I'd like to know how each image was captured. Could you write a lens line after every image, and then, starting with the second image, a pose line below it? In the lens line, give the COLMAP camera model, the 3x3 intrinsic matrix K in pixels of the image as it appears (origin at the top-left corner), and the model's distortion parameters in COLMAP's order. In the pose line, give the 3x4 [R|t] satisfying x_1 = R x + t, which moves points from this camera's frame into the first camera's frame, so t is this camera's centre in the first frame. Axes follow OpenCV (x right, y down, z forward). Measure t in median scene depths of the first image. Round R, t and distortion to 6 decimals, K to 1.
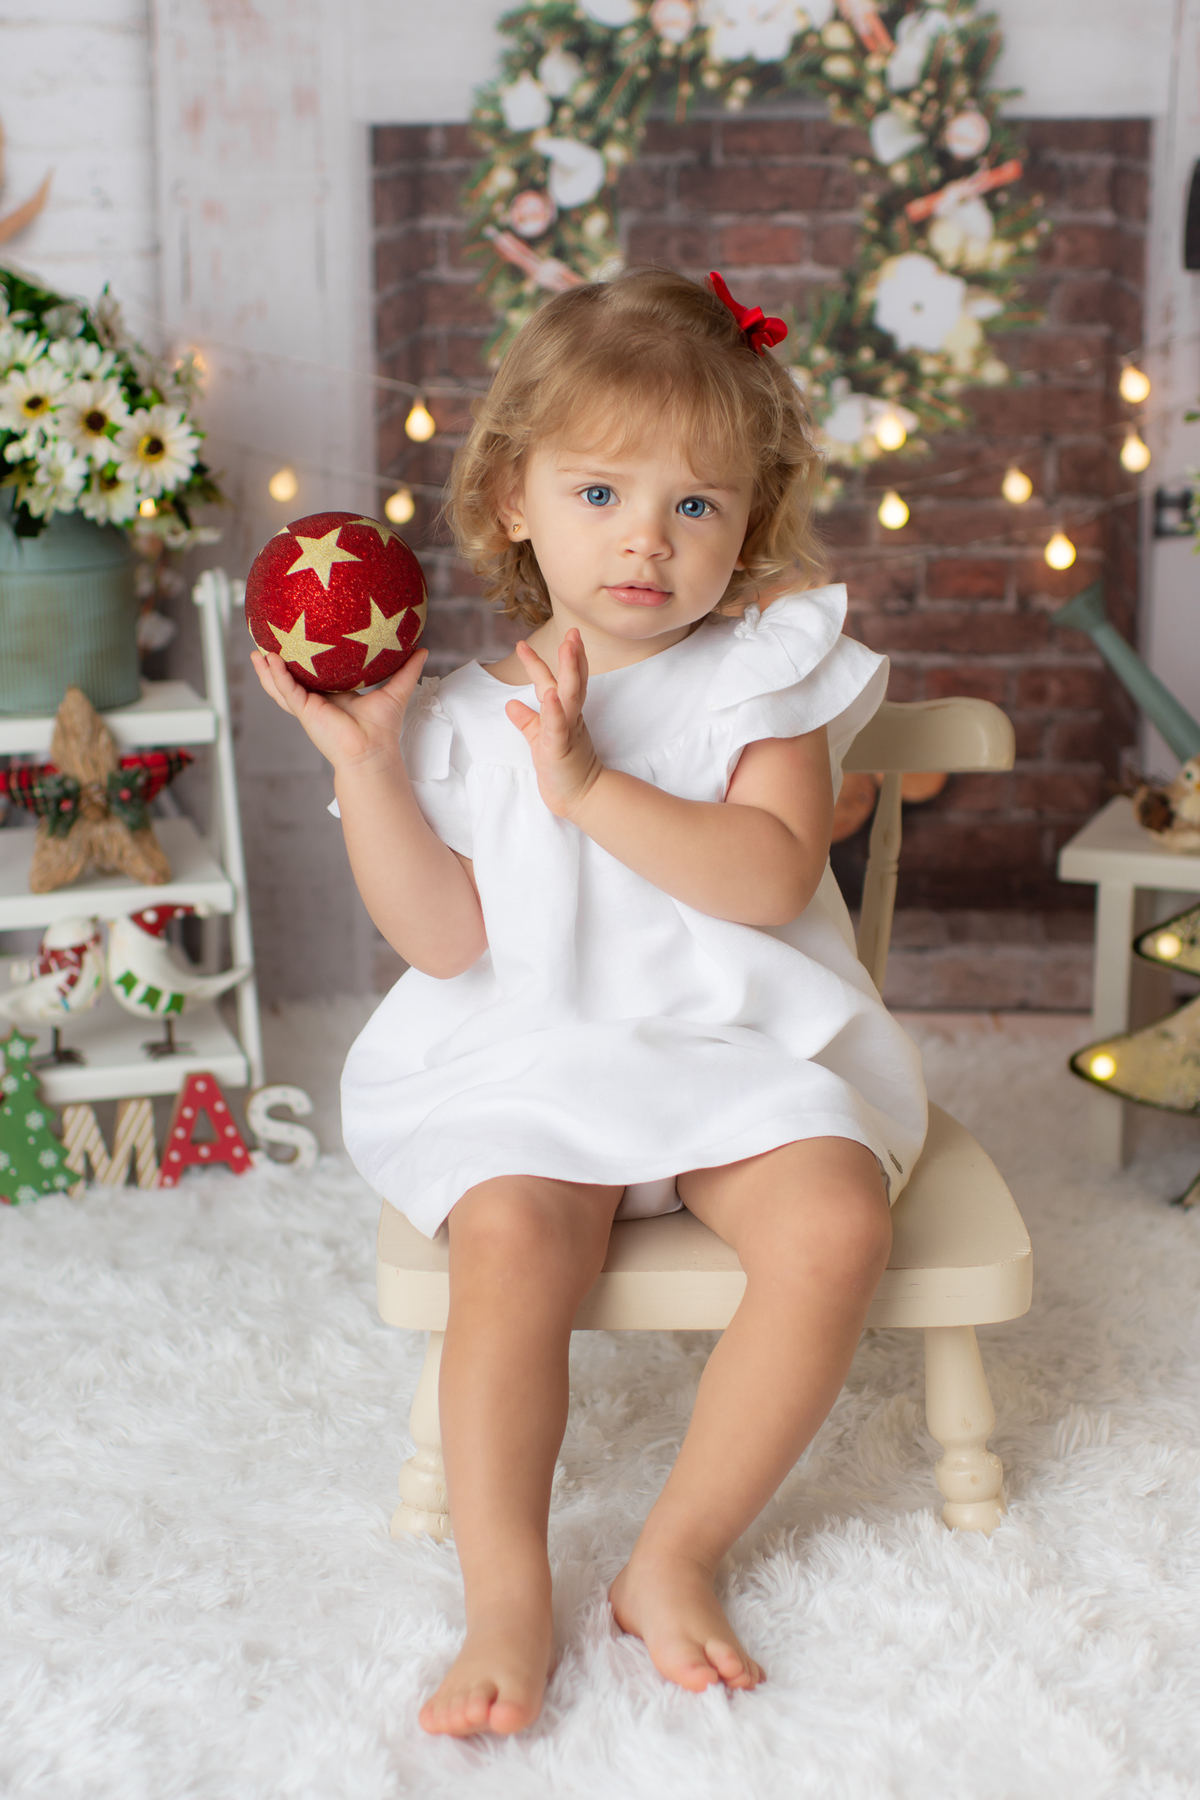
lens RADIAL K [[2697.4, 0, 613.6], [0, 2697.4, 902.3], [0, 0, 1]] dist [-0.025615, 0.058834]
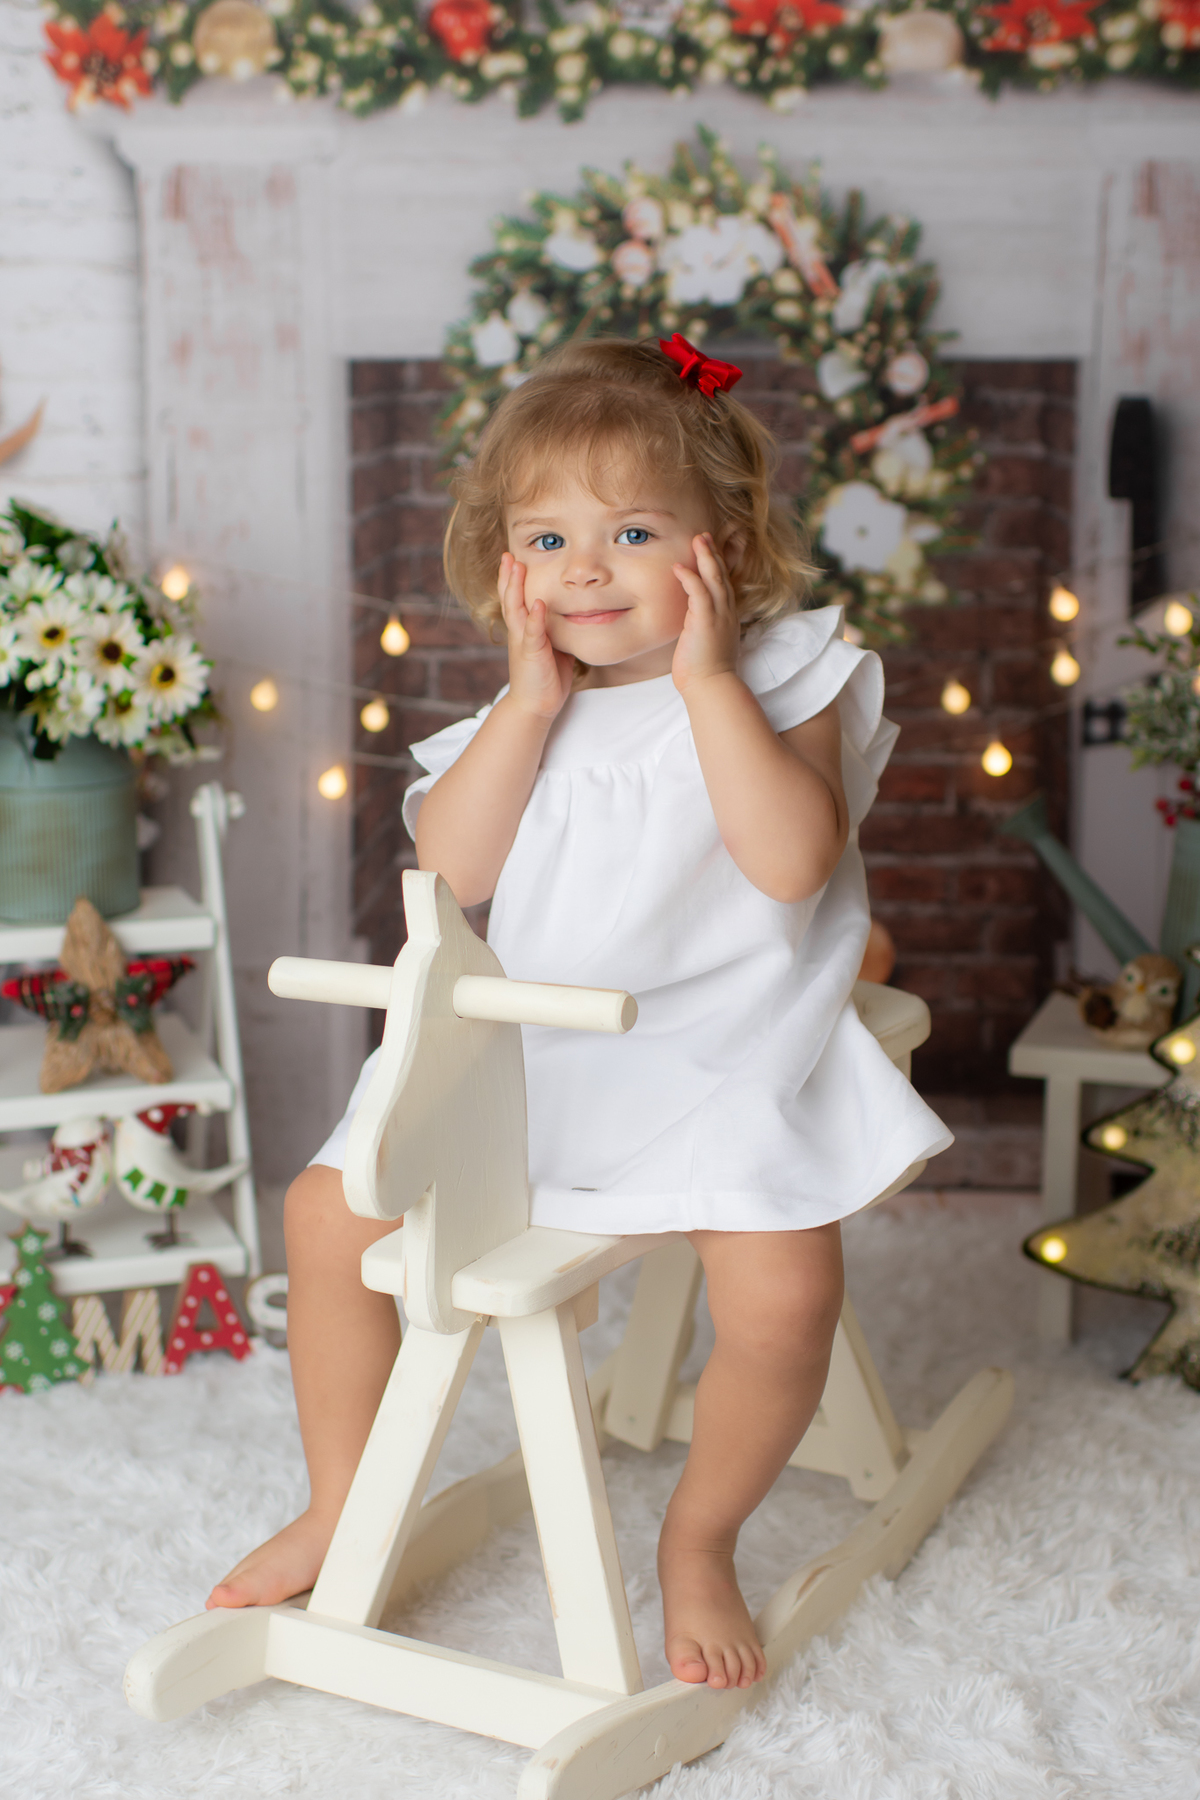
lens RADIAL K [[2674.9, 0, 600.2], [0, 2674.9, 905.6], [0, 0, 1]] dist [-0.027554, 0.036289]
pose [[0.998784, -0.003616, 0.049177, -0.044387], [0.005800, 0.999000, -0.044330, -0.026258], [-0.048968, 0.044562, 0.997806, -0.048717]]
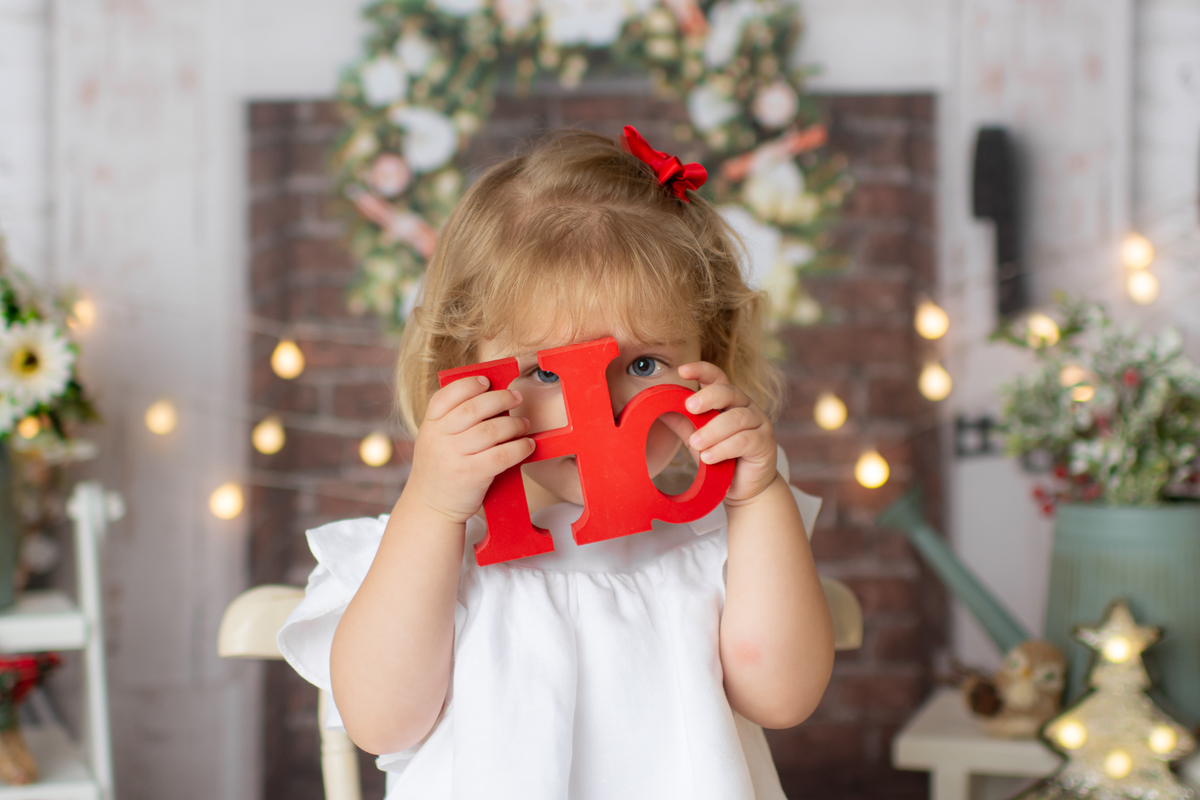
lens RADIAL K [[2120.9, 0, 568.6], [0, 2120.9, 402.0], [0, 0, 1]] dist [-0.019062, -0.020297]
pose [[0.998652, -0.006198, 0.051525, -0.002446], [0.016284, 0.980123, -0.197721, 0.011931], [-0.049275, 0.198294, 0.978903, 0.156583]]
